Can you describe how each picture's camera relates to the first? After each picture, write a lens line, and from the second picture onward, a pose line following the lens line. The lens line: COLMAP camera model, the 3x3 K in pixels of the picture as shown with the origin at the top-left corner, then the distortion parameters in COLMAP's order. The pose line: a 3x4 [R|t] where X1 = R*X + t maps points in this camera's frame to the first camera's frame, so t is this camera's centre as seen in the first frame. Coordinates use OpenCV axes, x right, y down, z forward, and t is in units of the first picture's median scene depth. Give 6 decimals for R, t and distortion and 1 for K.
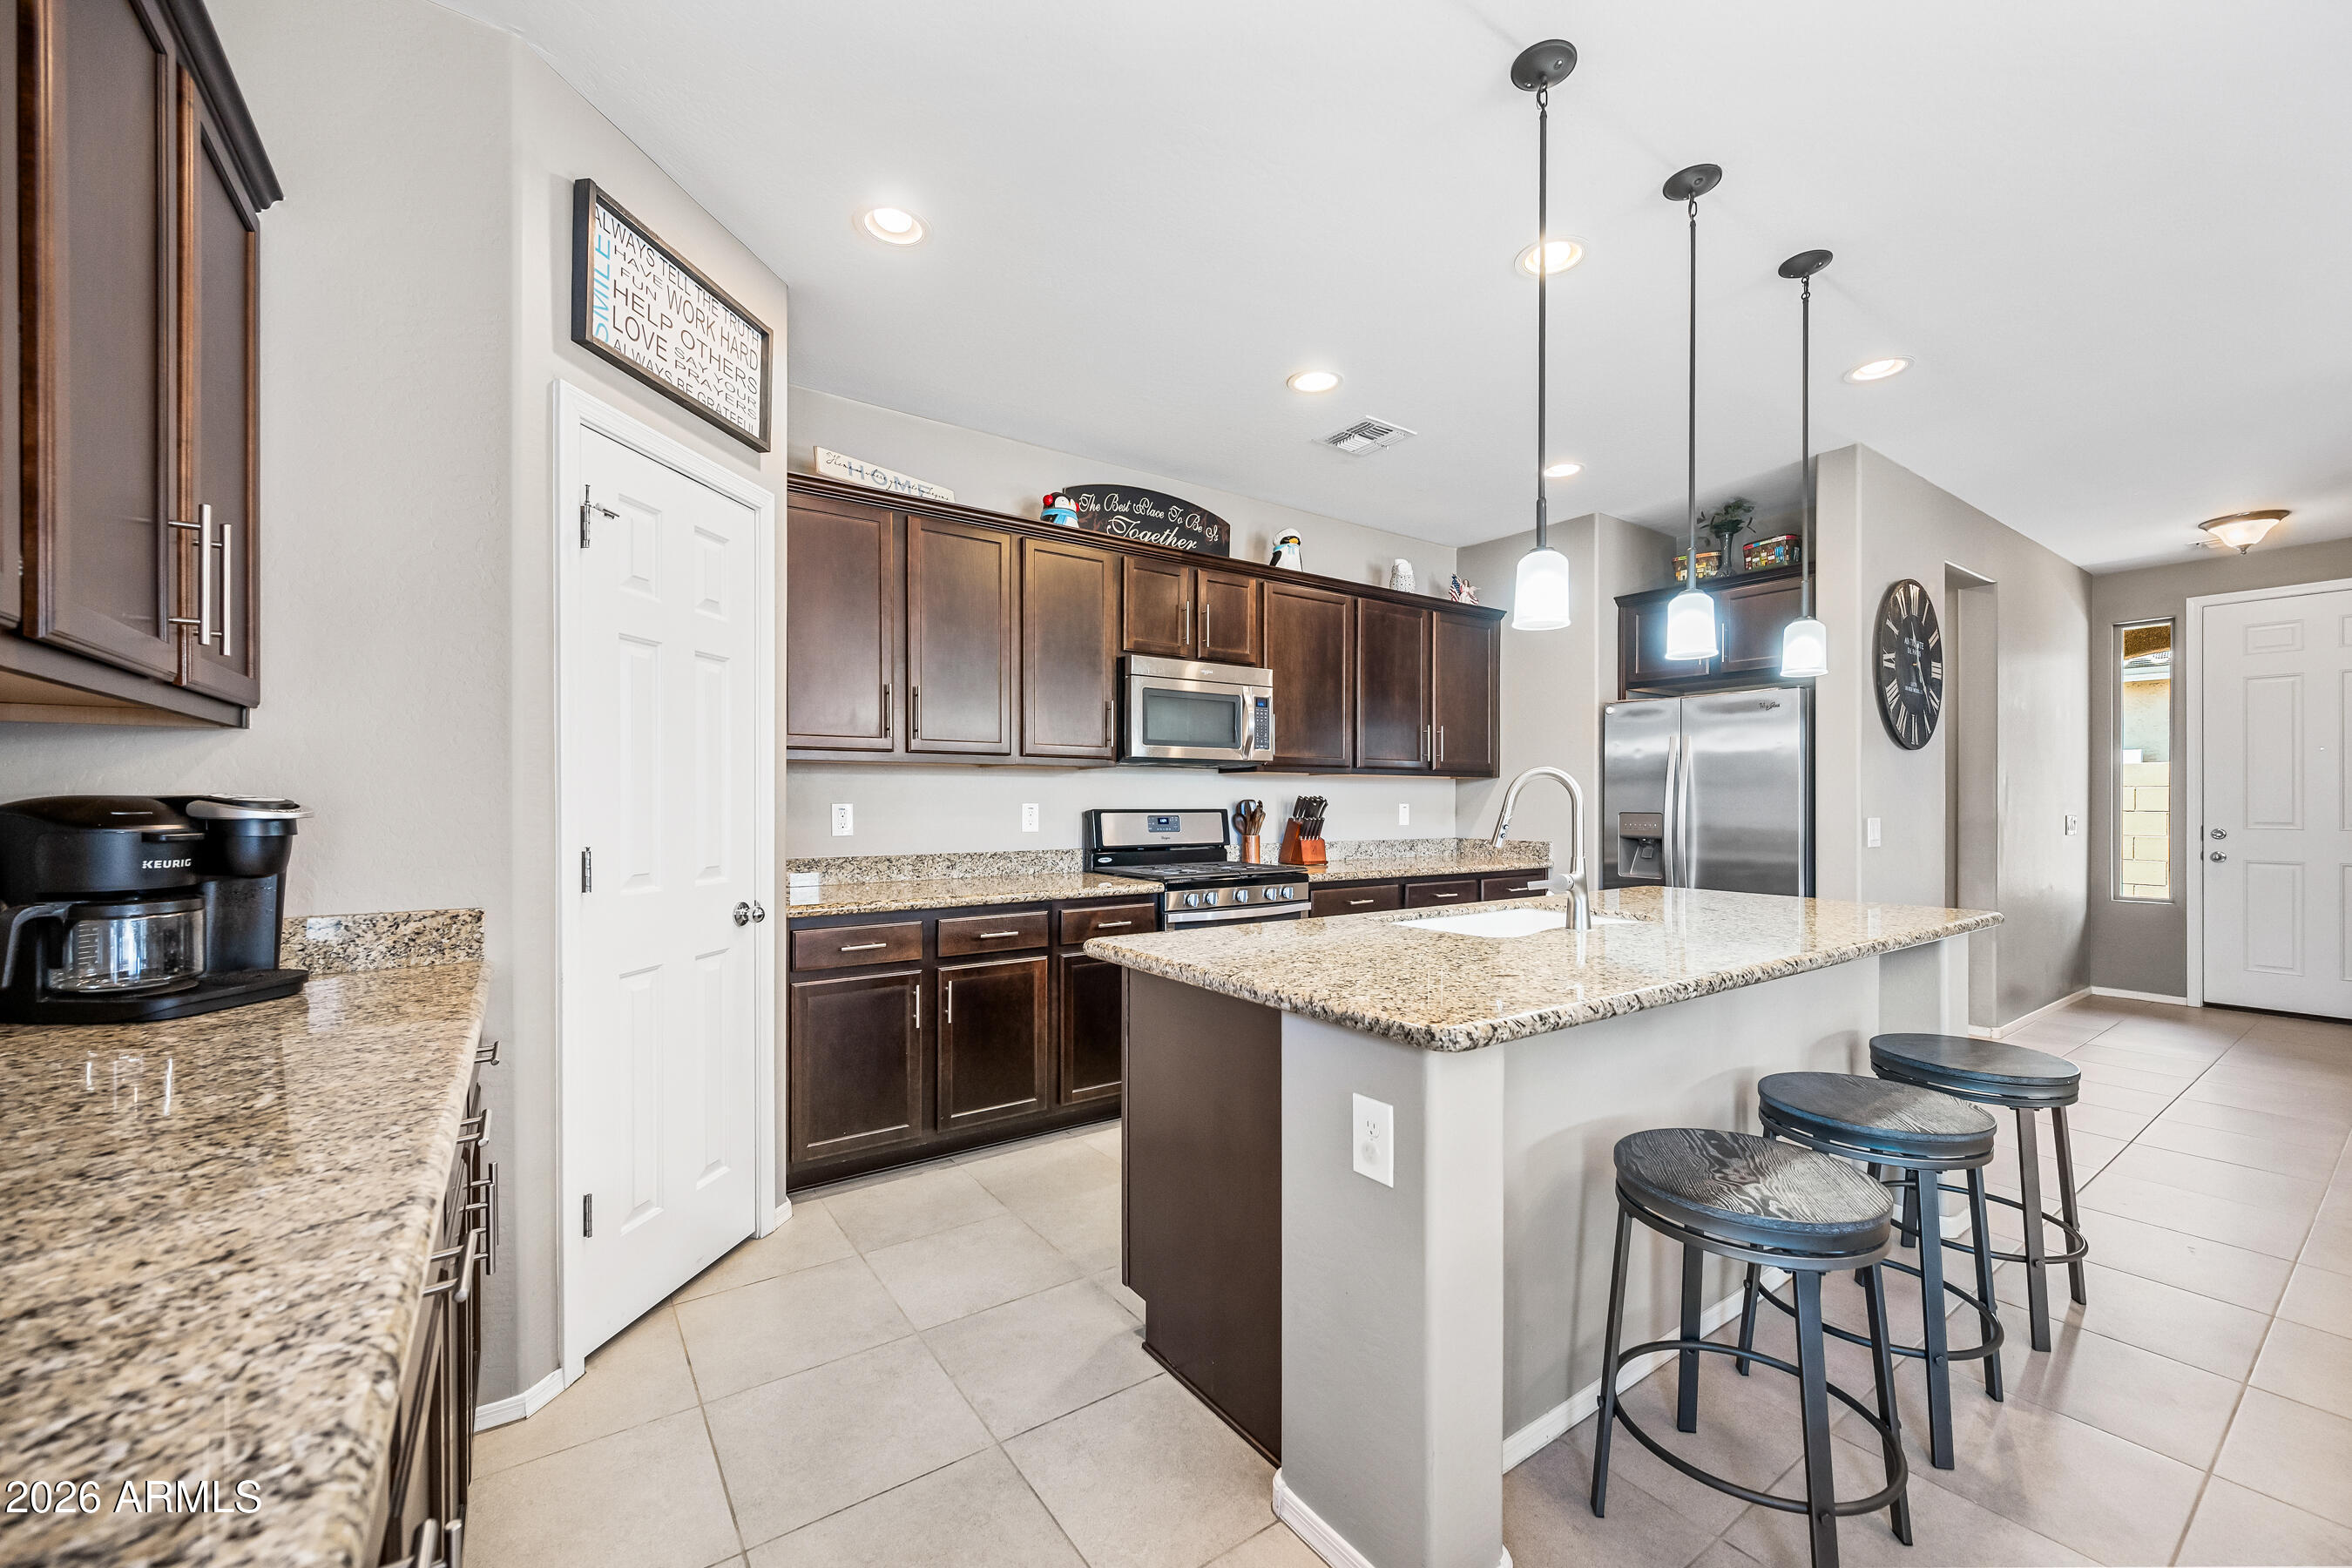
lens RADIAL K [[921.7, 0, 1176.9], [0, 921.7, 803.0], [0, 0, 1]] dist [-0.000517, -0.000168]
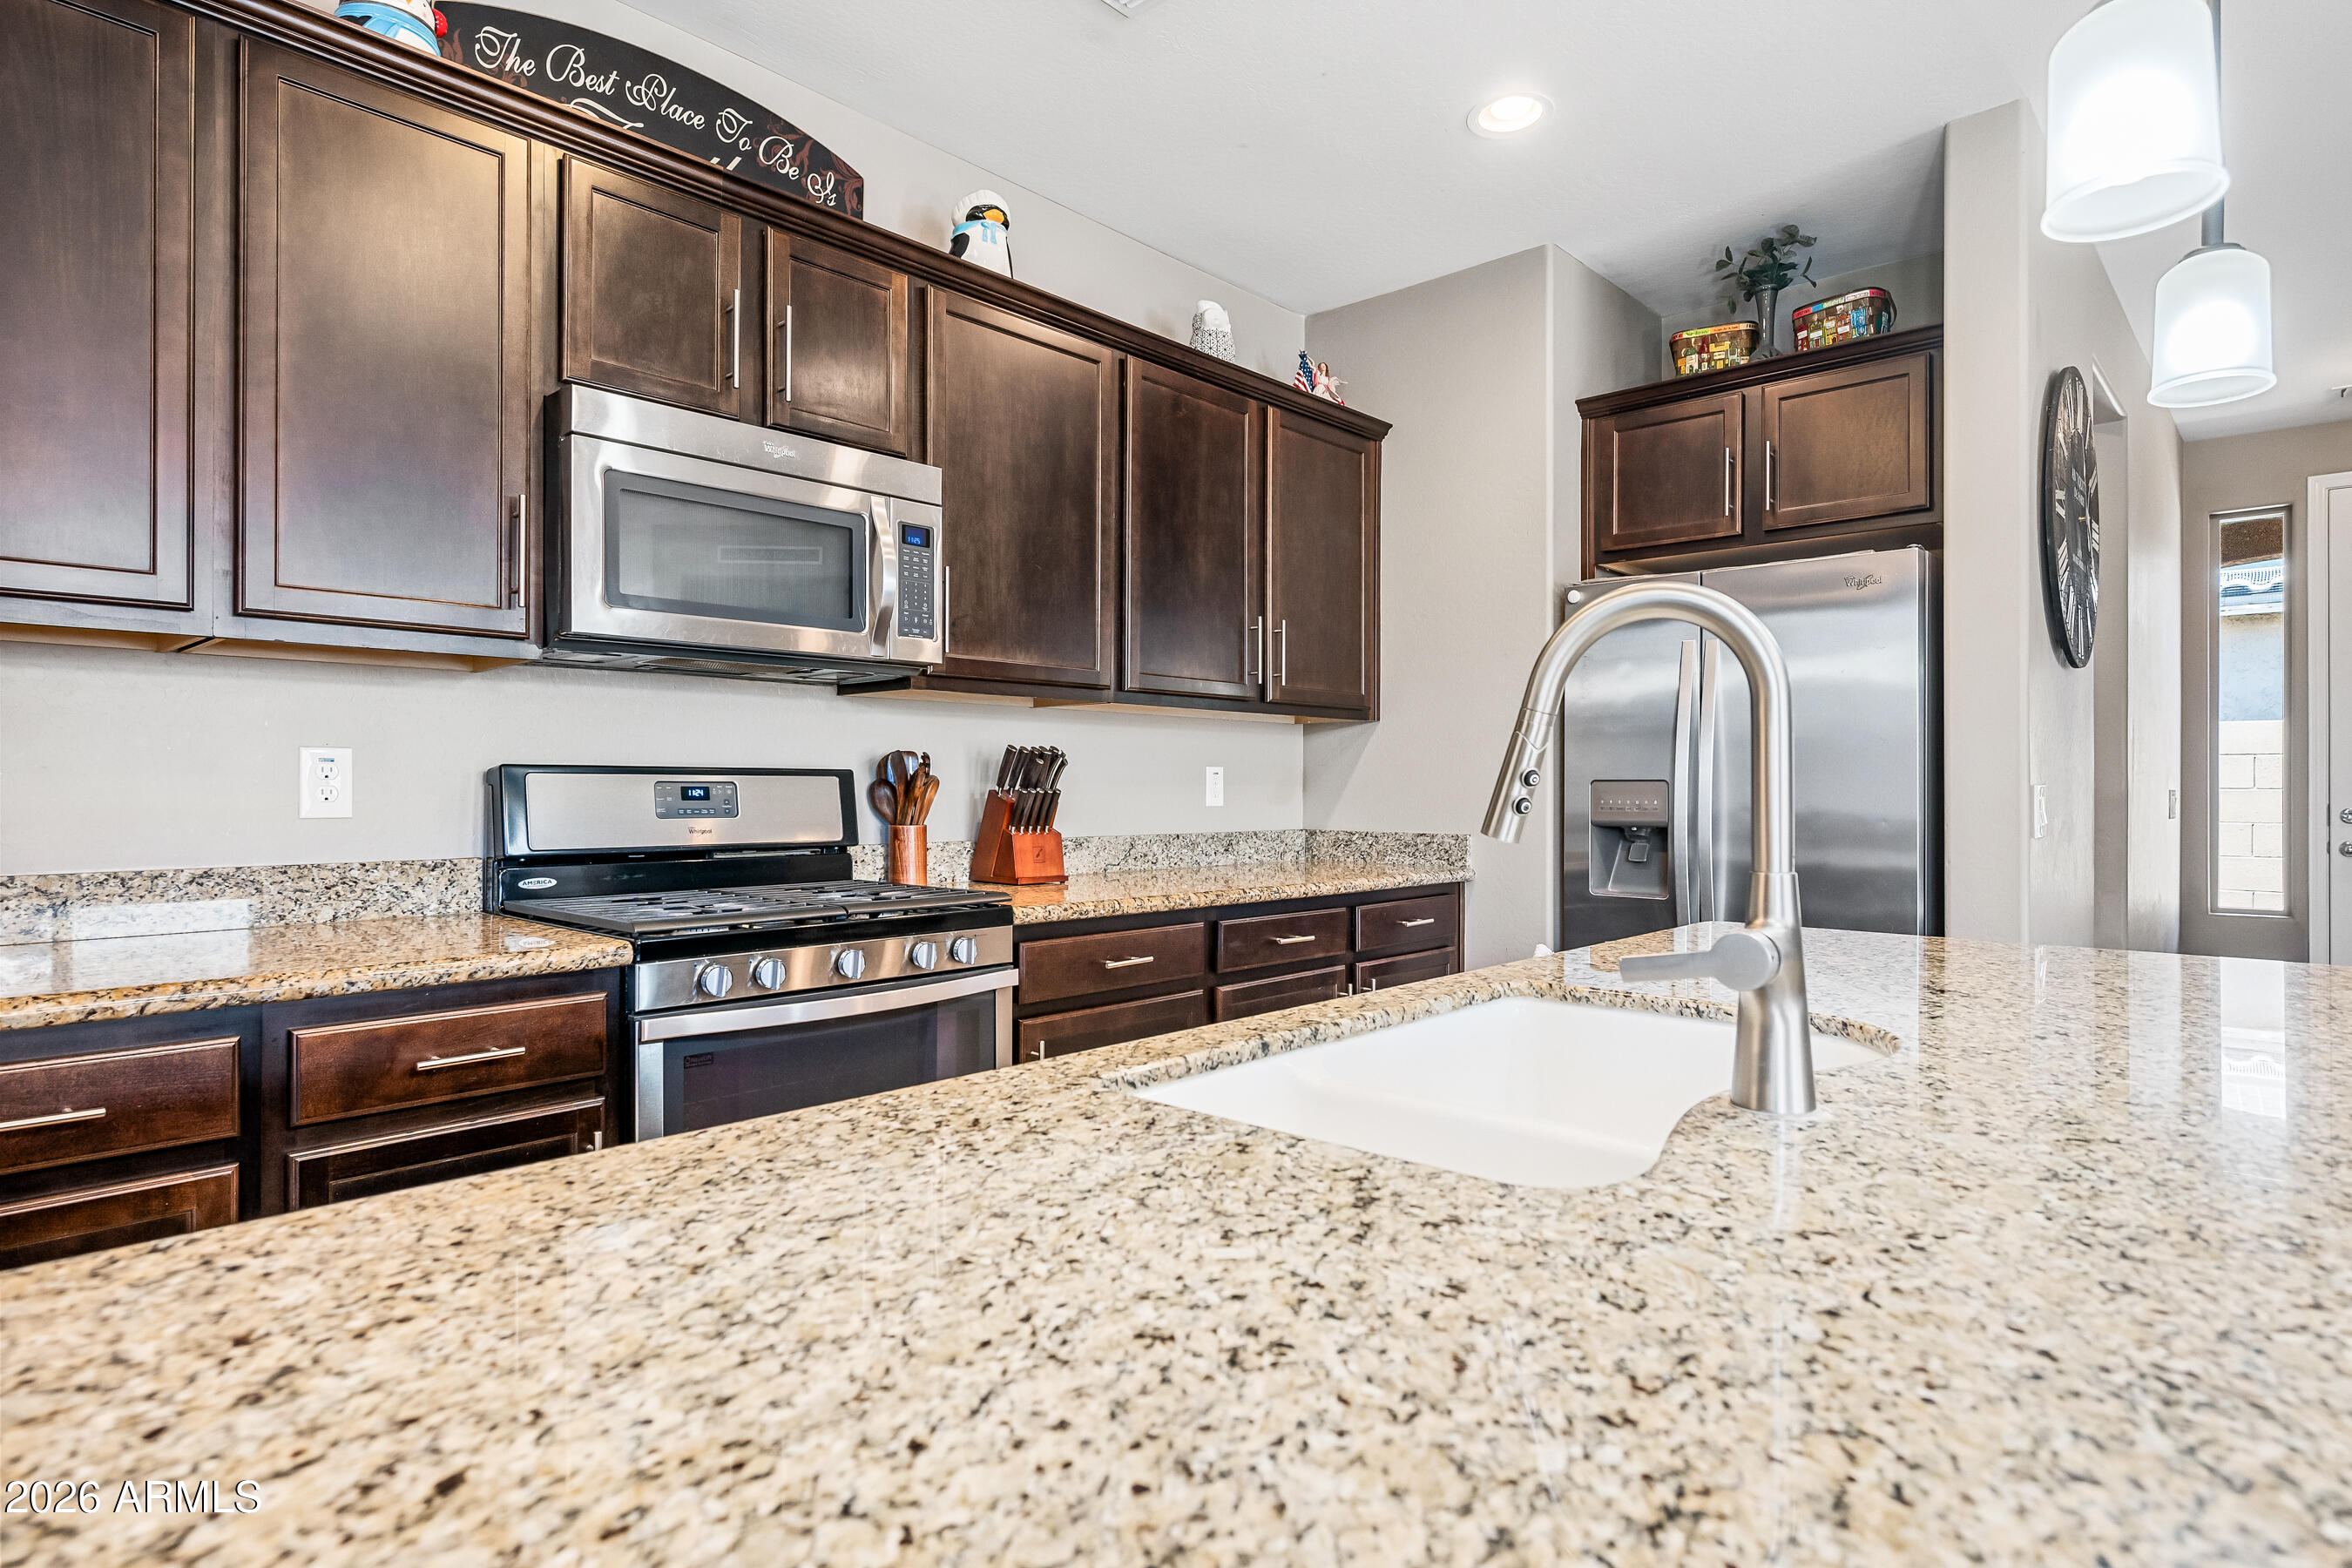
lens RADIAL K [[1262.2, 0, 1185.3], [0, 1262.2, 785.5], [0, 0, 1]] dist [-0.002853, -0.000163]
pose [[0.975704, 0.000807, 0.219091, 0.081998], [-0.000221, 0.999996, -0.002700, 0.016951], [-0.219092, 0.002586, 0.975701, 0.341732]]
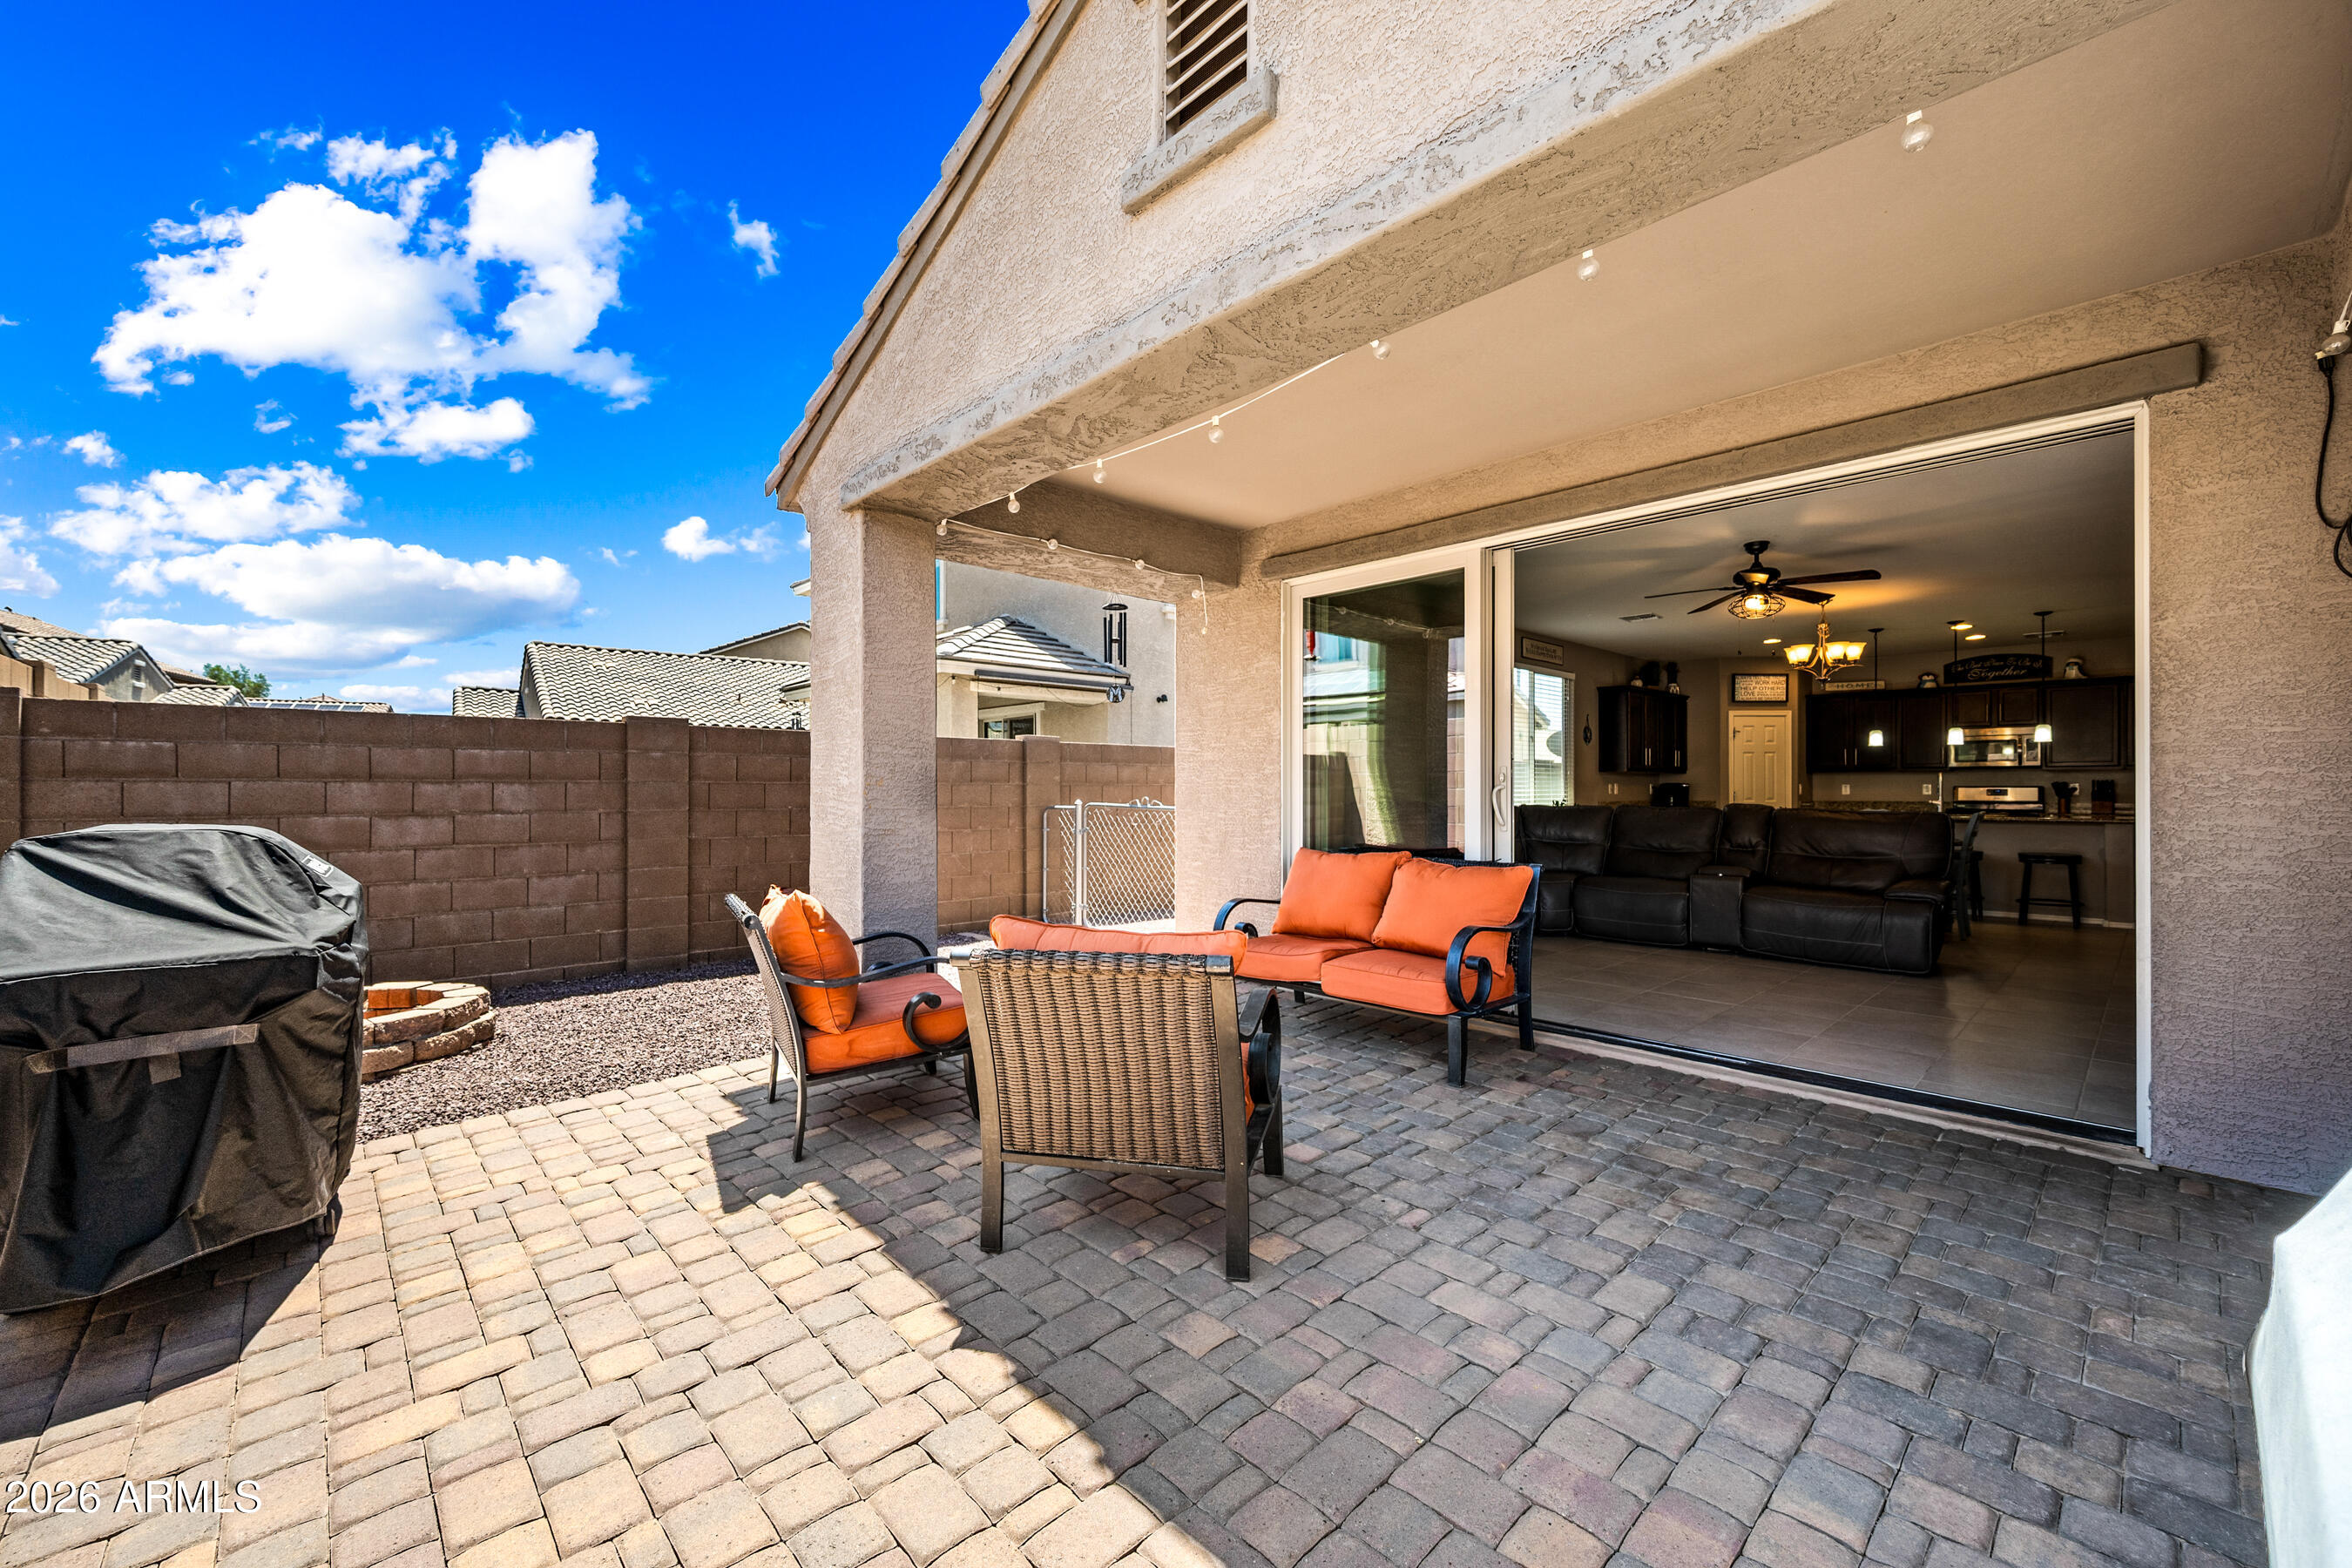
lens RADIAL K [[934.0, 0, 1177.7], [0, 934.0, 785.6], [0, 0, 1]] dist [-0.001135, 0.000305]
pose [[0.143613, -0.008145, -0.989600, 2.071073], [-0.002000, 0.999962, -0.008520, 0.029502], [0.989632, 0.003203, 0.143591, -1.462602]]
